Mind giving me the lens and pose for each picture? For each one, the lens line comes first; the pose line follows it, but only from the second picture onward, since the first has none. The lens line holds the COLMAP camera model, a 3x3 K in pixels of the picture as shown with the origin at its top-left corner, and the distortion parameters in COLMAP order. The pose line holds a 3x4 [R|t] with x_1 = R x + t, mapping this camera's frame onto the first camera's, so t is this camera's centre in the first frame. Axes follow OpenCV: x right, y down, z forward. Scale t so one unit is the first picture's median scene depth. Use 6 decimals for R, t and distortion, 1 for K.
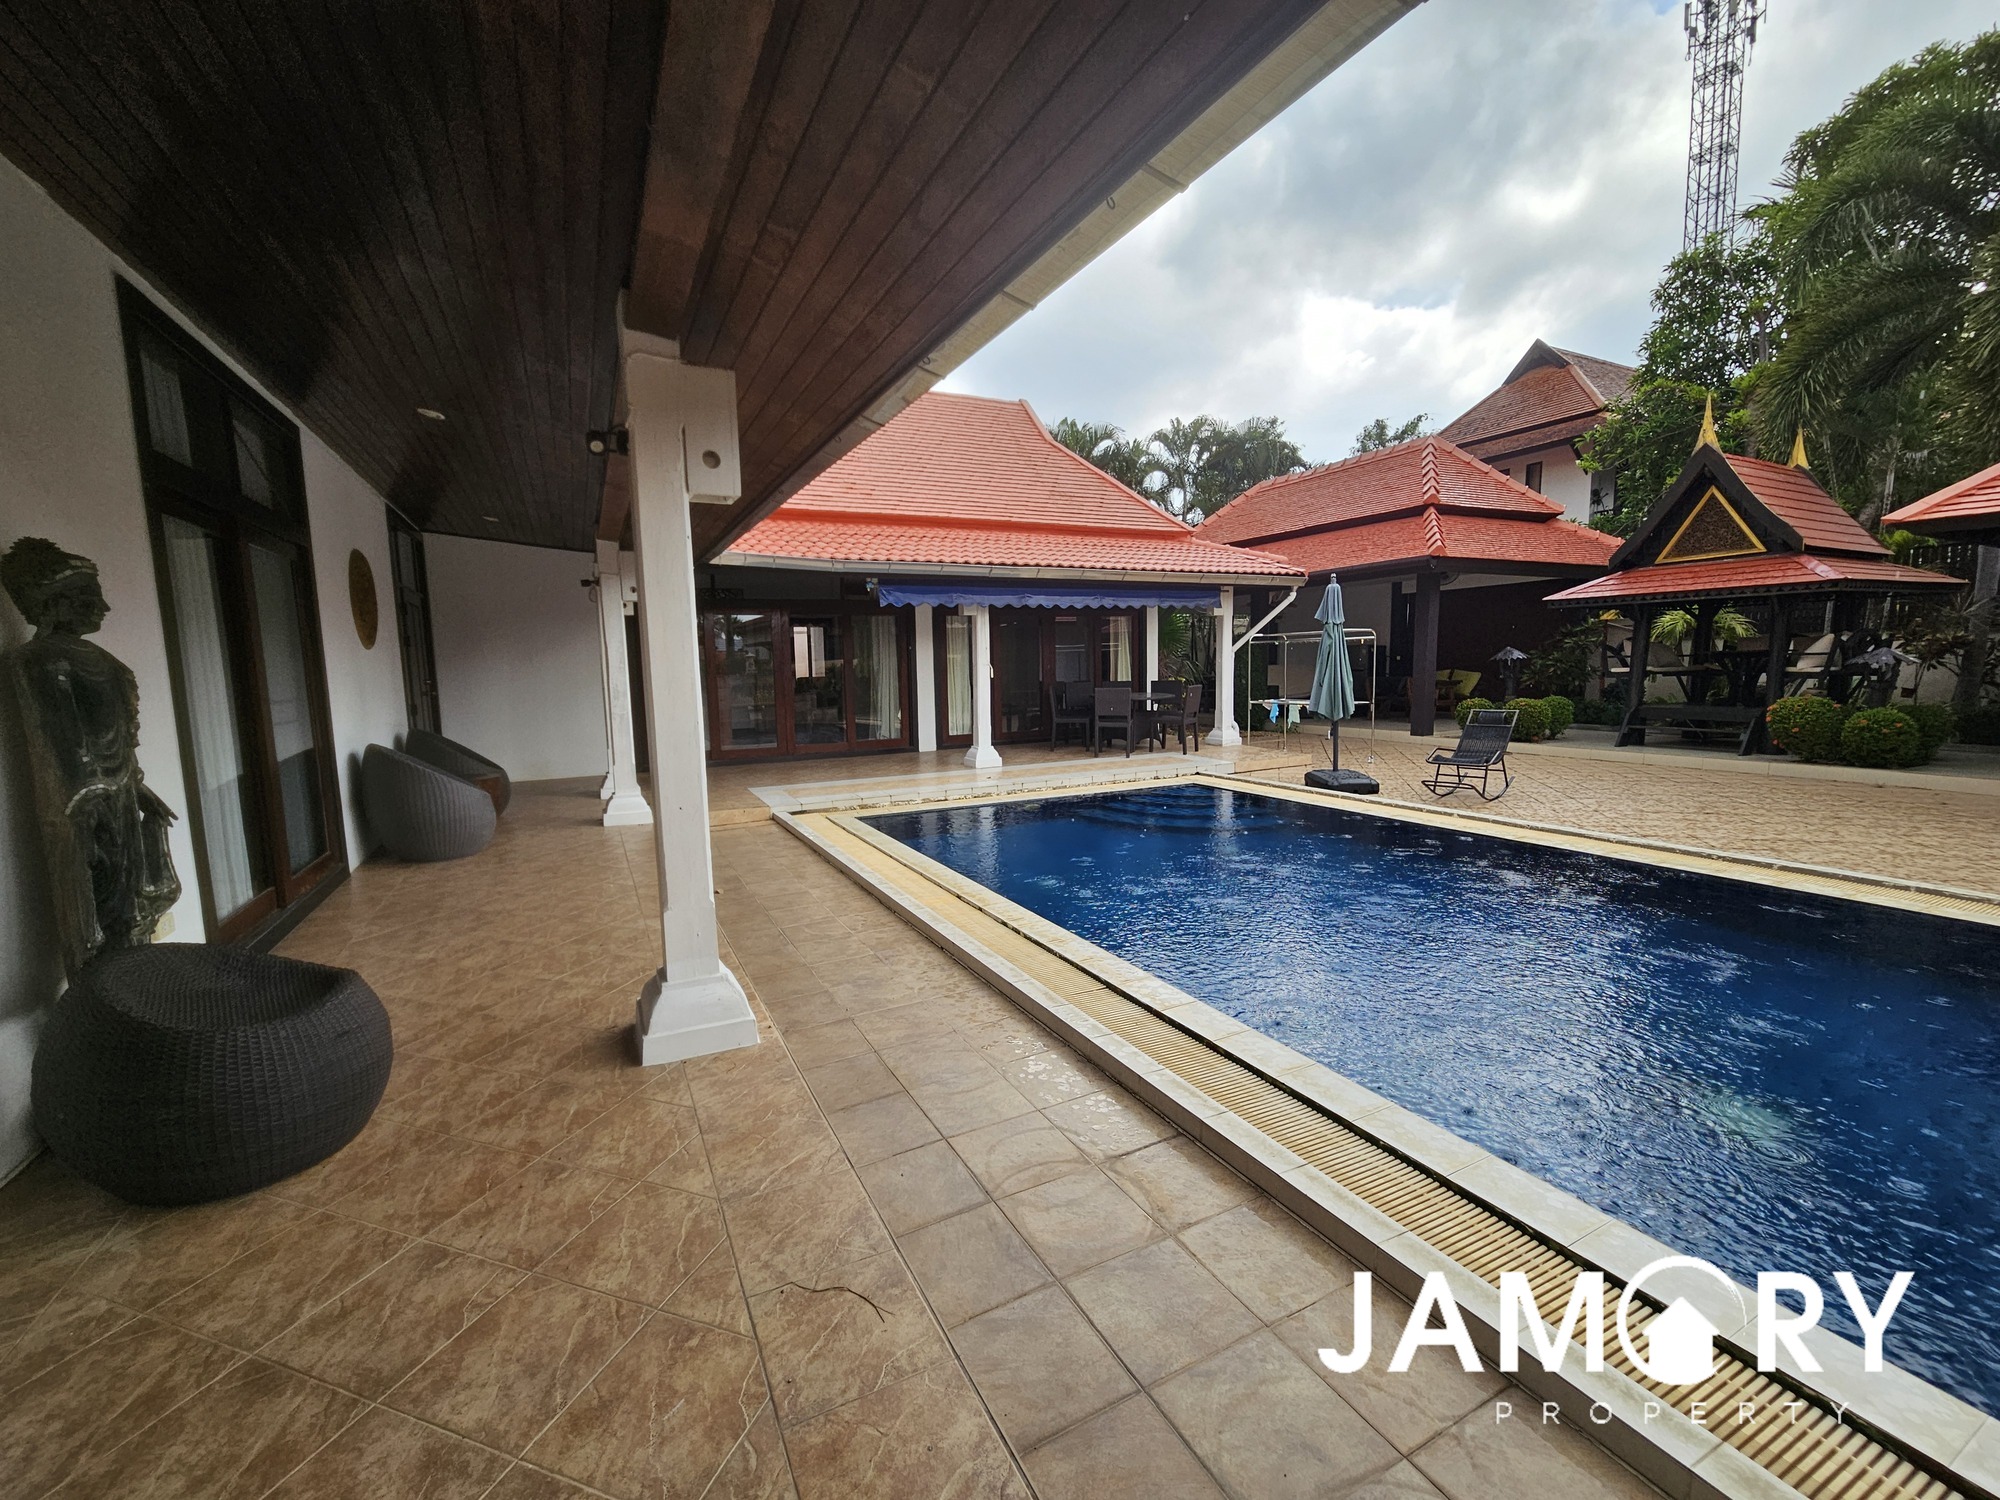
lens RADIAL K [[832.7, 0, 964.3], [0, 832.7, 752.6], [0, 0, 1]] dist [-0.000084, 0.000460]
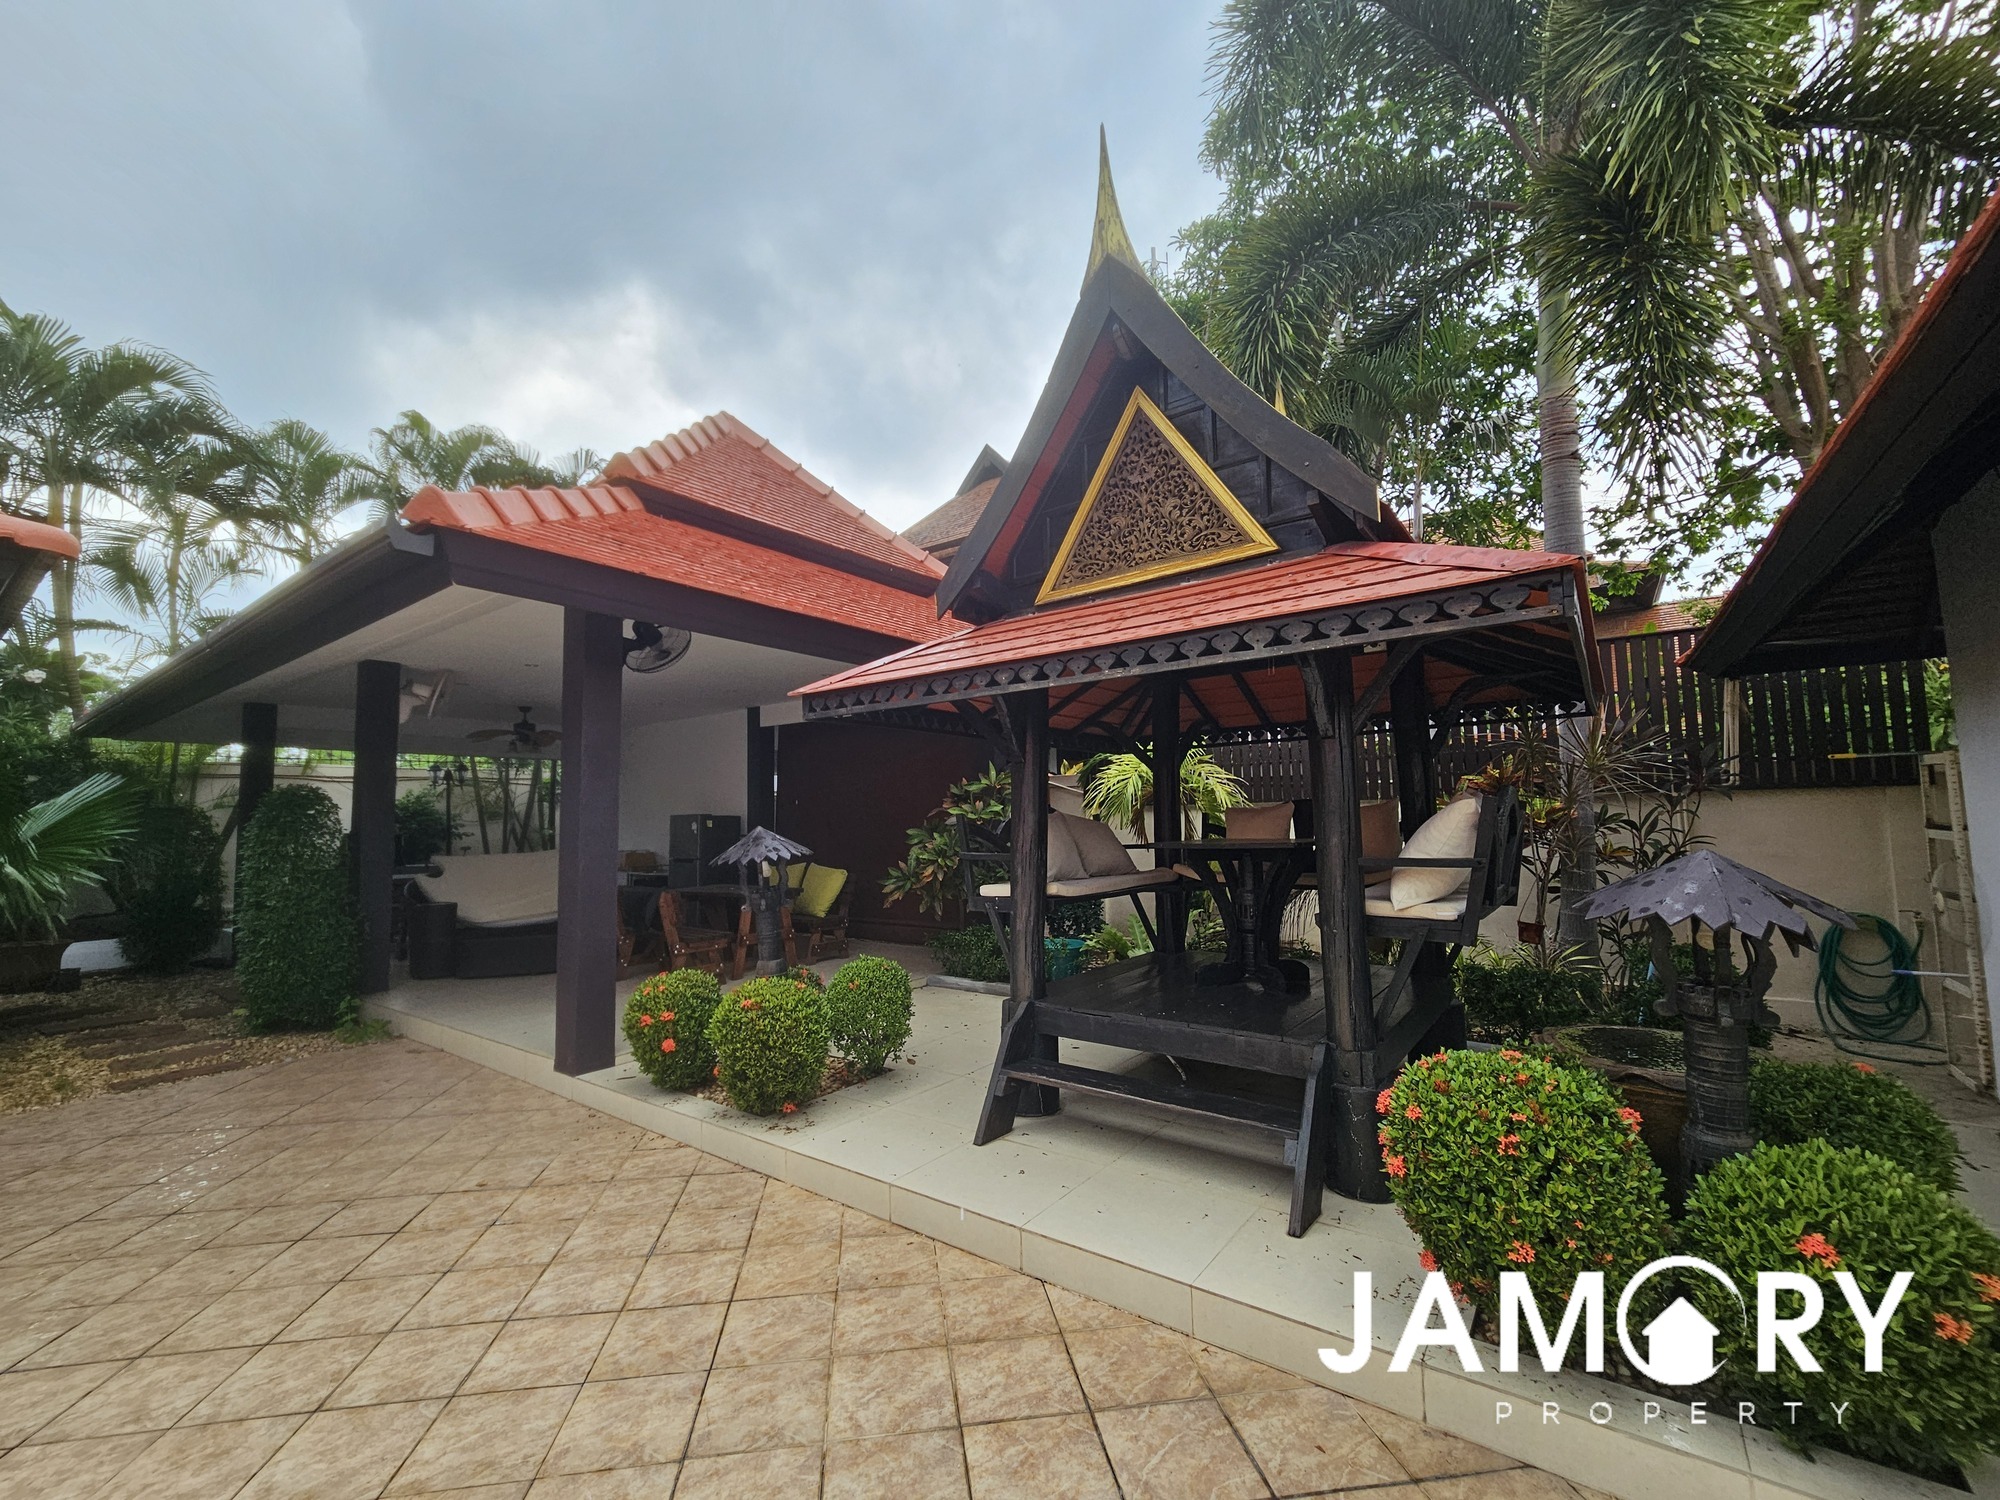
lens RADIAL K [[832.7, 0, 964.3], [0, 832.7, 752.6], [0, 0, 1]] dist [-0.000084, 0.000460]
pose [[0.894749, 0.041943, 0.444596, 0.571795], [0.046764, 0.981306, -0.186688, -0.085793], [-0.444115, 0.187830, 0.876060, 0.630315]]
